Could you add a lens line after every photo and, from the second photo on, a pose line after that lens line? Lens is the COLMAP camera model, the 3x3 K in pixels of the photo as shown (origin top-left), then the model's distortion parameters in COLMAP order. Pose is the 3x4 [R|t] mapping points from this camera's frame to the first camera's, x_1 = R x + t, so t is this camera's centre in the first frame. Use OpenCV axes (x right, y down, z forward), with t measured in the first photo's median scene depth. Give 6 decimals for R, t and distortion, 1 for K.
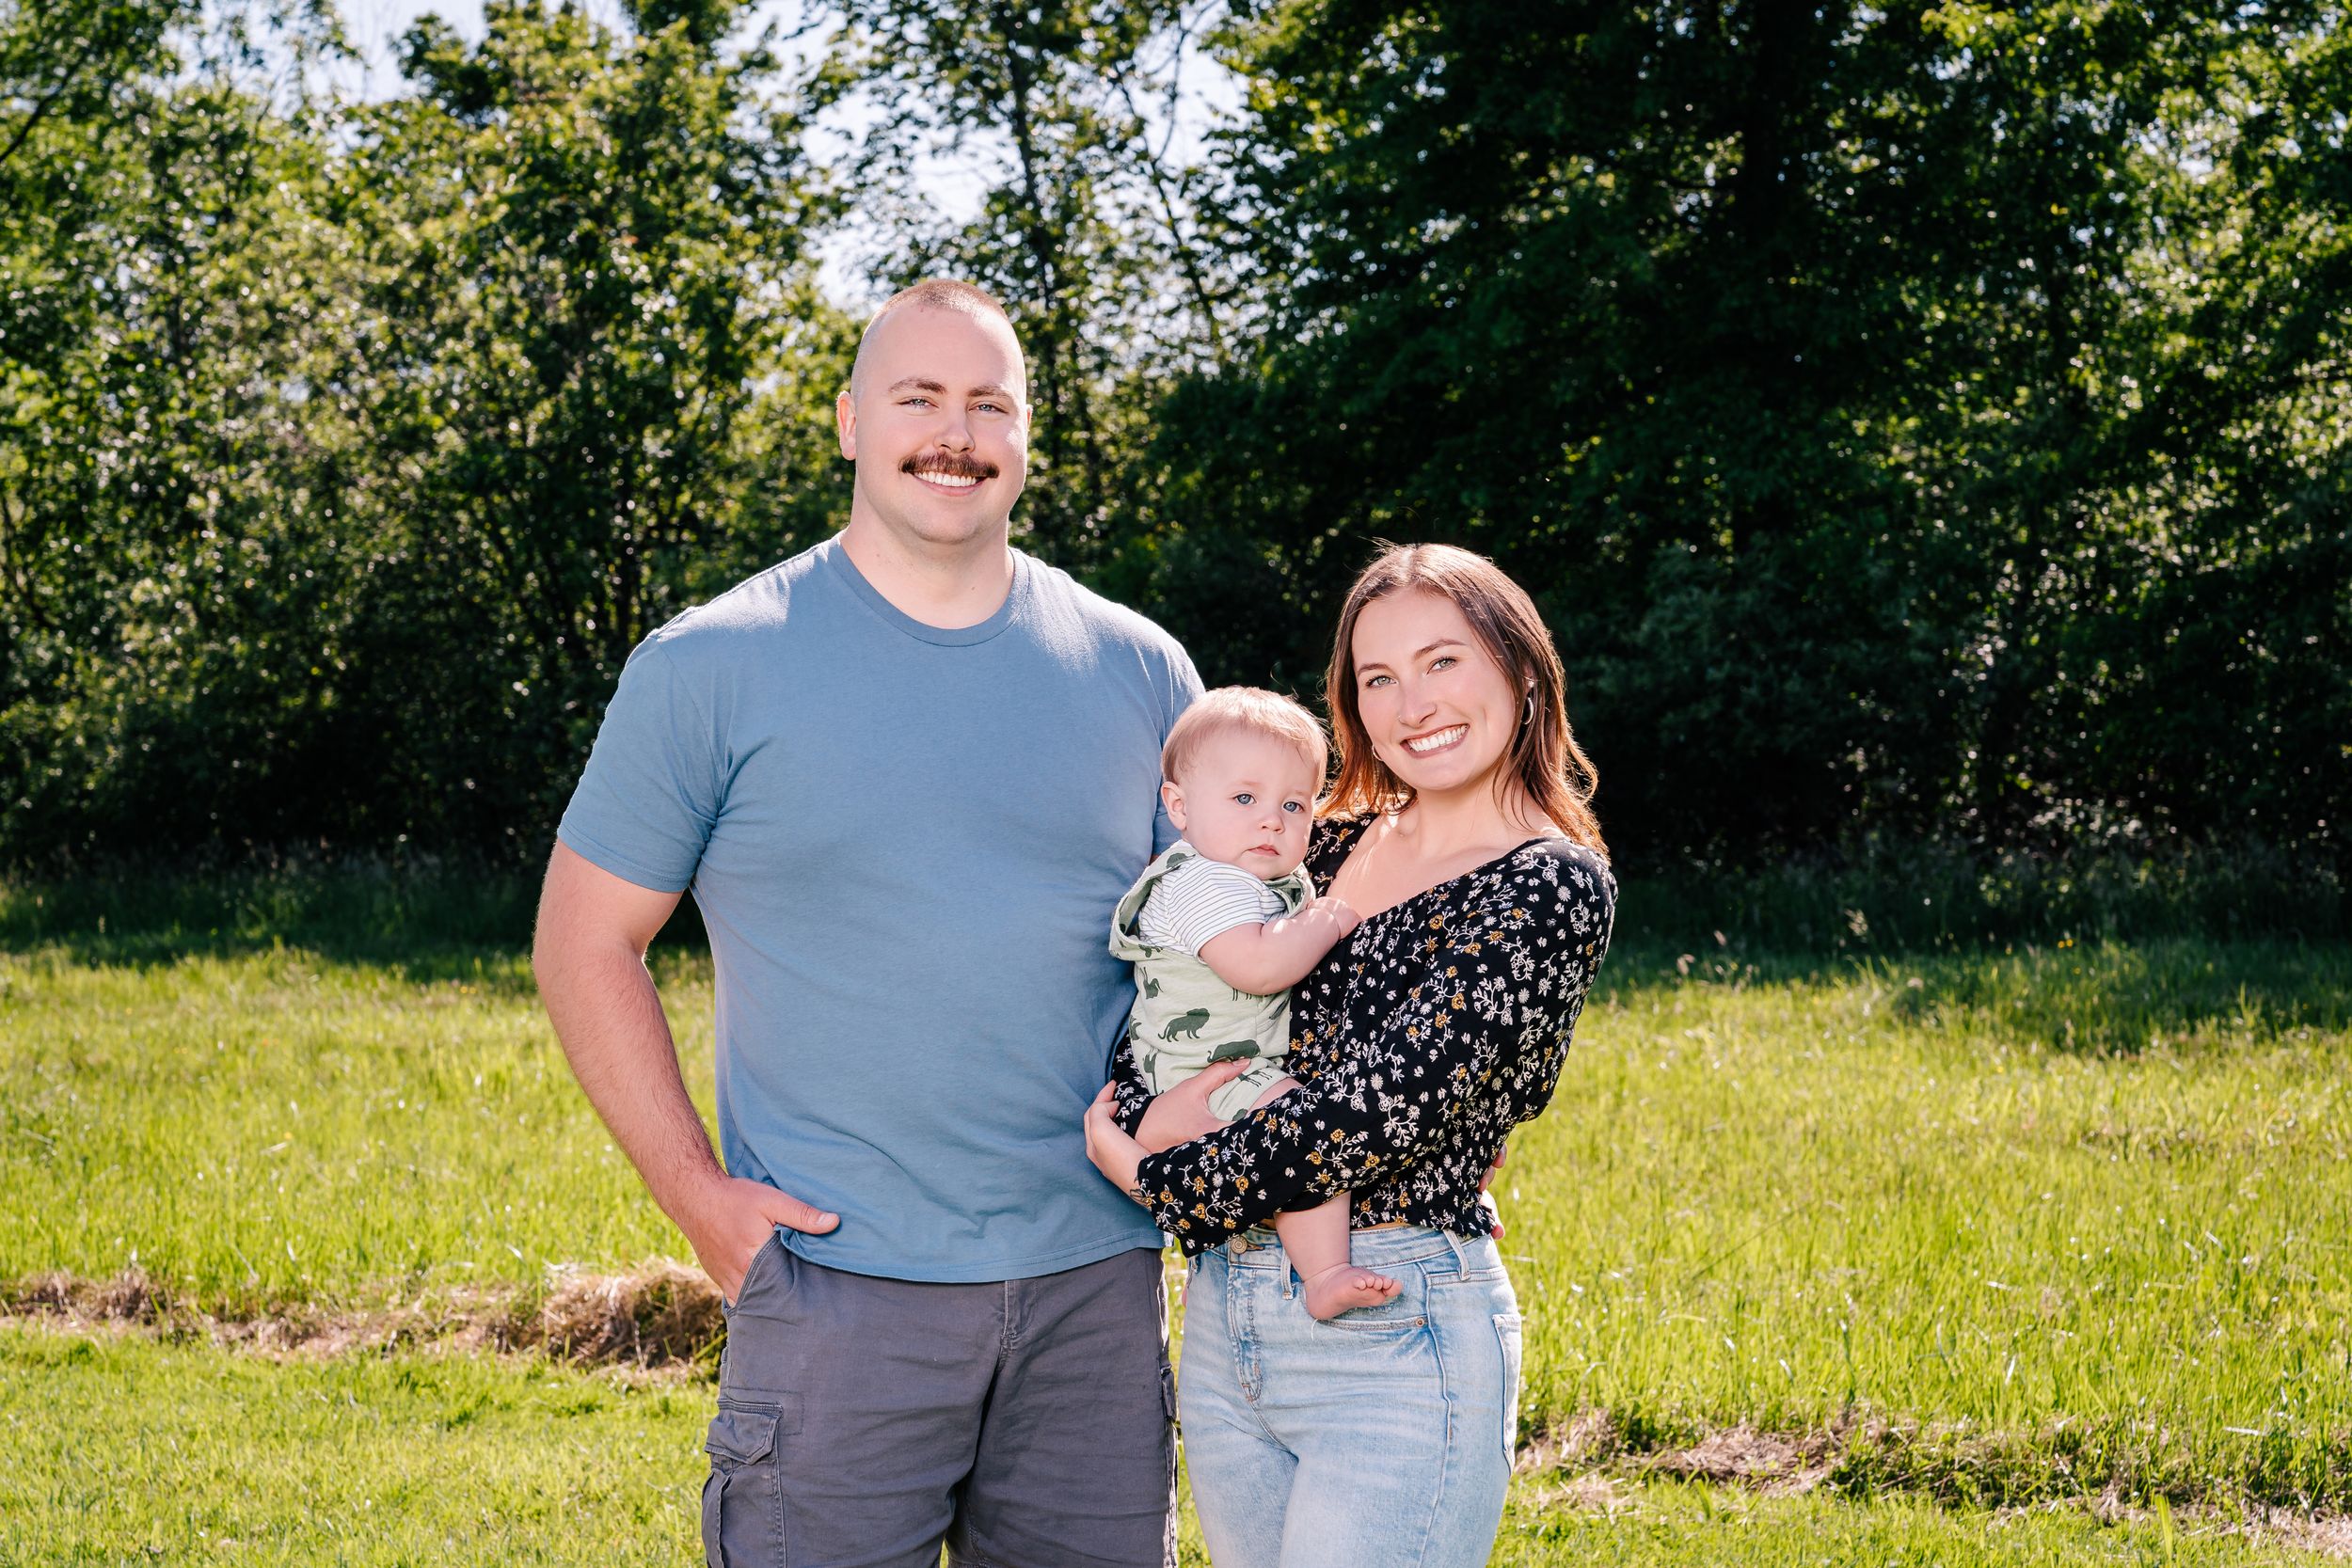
lens RADIAL K [[4649.9, 0, 1179.7], [0, 4649.9, 784.9], [0, 0, 1]] dist [0.072576, 0.000000]
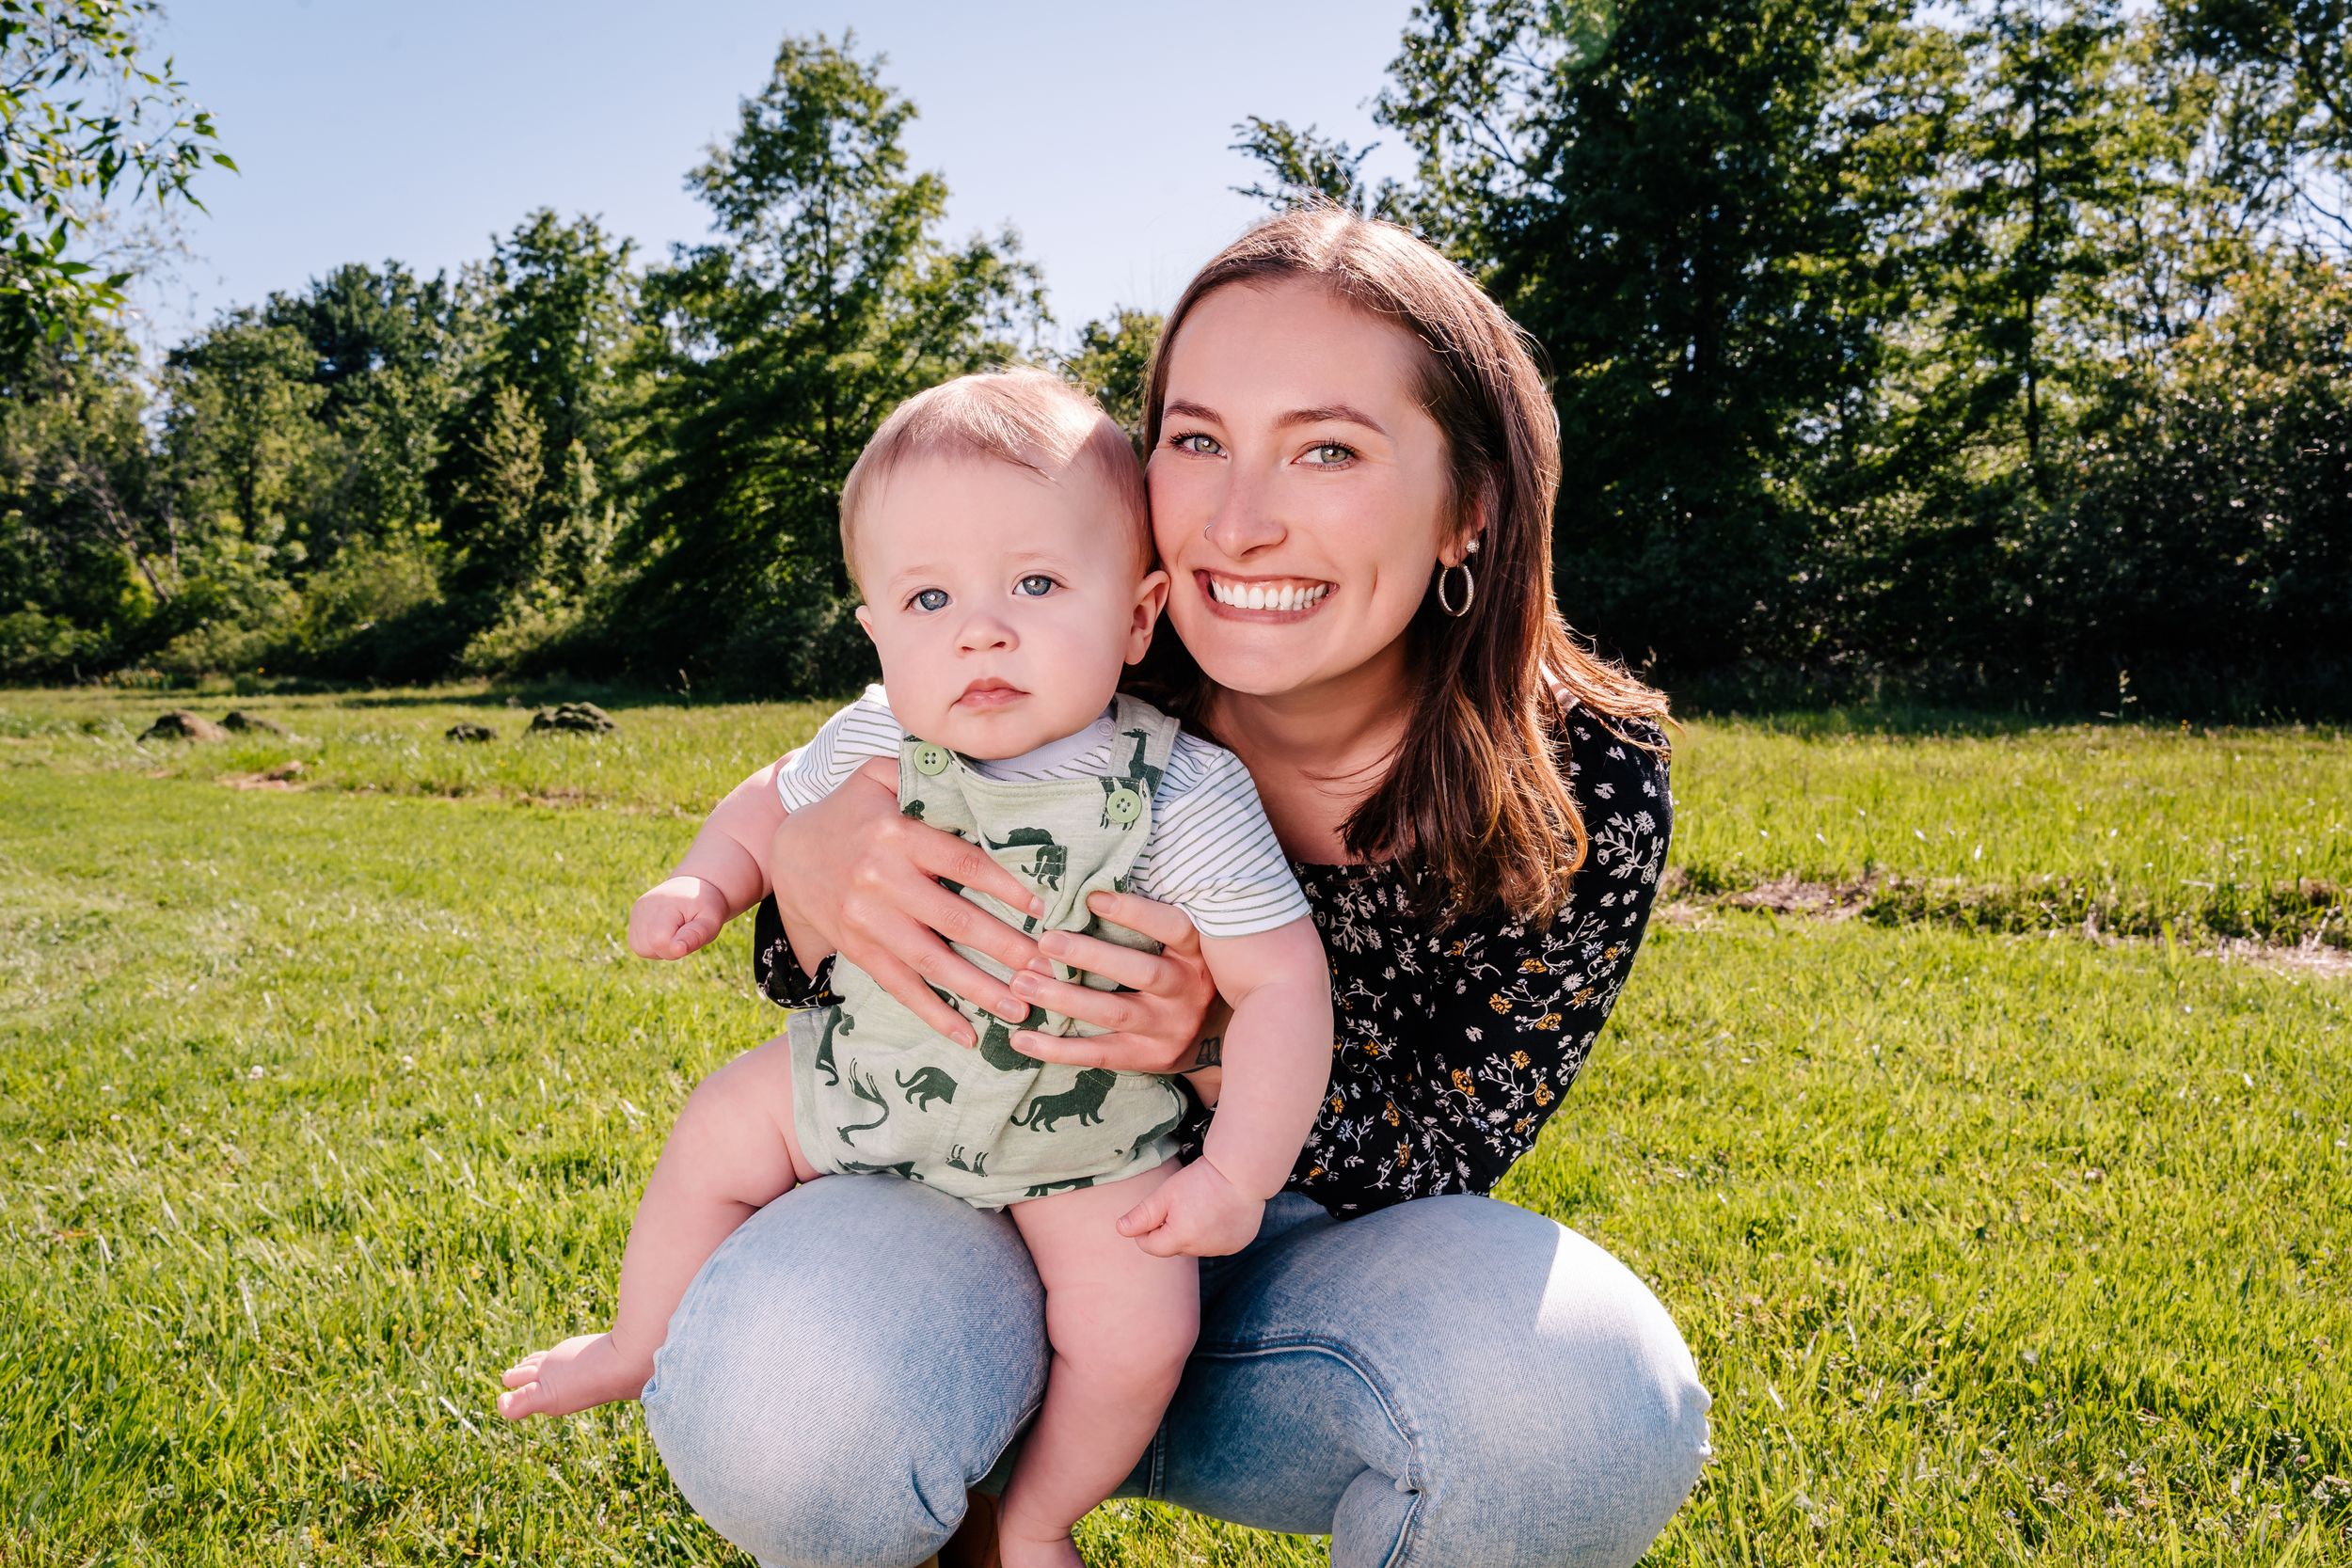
lens RADIAL K [[1880.9, 0, 1179.3], [0, 1880.9, 780.0], [0, 0, 1]] dist [0.011758, 0.000993]
pose [[0.991444, 0.011800, -0.129998, 0.003588], [-0.005758, 0.998890, 0.046756, 0.019492], [0.130406, -0.045607, 0.990411, 0.099876]]
